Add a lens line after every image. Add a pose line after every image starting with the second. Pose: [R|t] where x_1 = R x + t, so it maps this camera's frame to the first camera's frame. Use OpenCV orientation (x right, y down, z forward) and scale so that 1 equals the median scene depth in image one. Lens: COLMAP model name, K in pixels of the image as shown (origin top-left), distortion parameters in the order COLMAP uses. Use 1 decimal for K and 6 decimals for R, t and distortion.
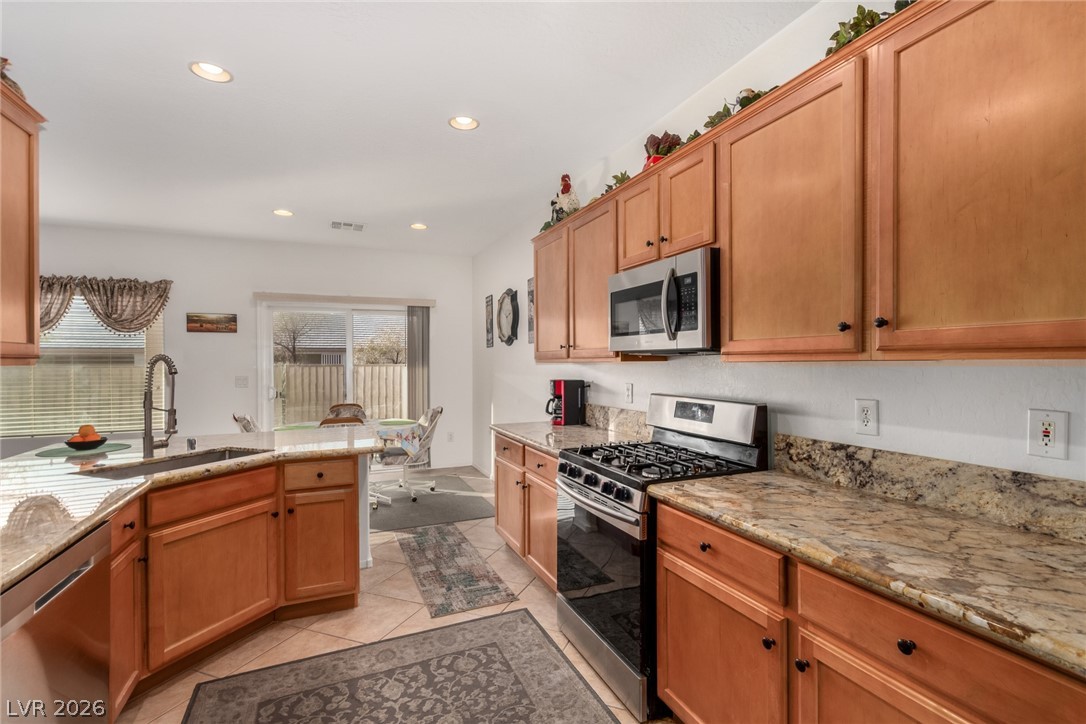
lens RADIAL K [[503.9, 0, 543.4], [0, 503.9, 363.9], [0, 0, 1]] dist [0.007754, -0.001372]
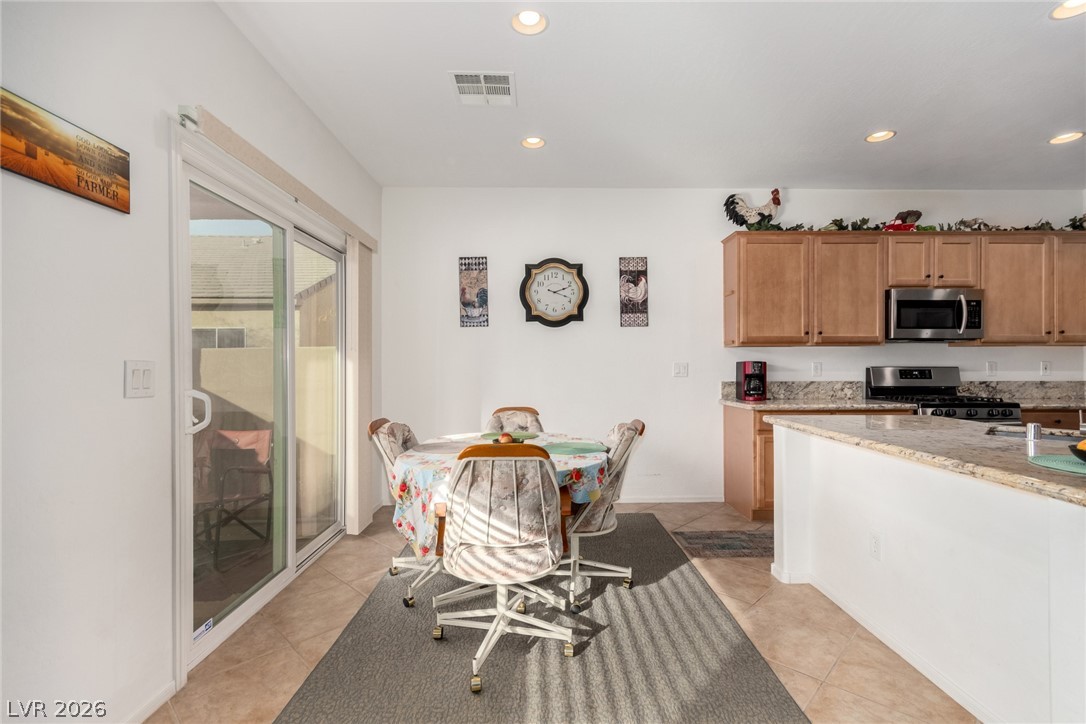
lens RADIAL K [[503.9, 0, 543.4], [0, 503.9, 363.0], [0, 0, 1]] dist [0.007754, -0.001372]
pose [[0.376592, 0.006490, 0.926357, -0.879478], [0.002617, 0.999964, -0.008069, 0.031404], [-0.926376, 0.005463, 0.376561, 0.737120]]
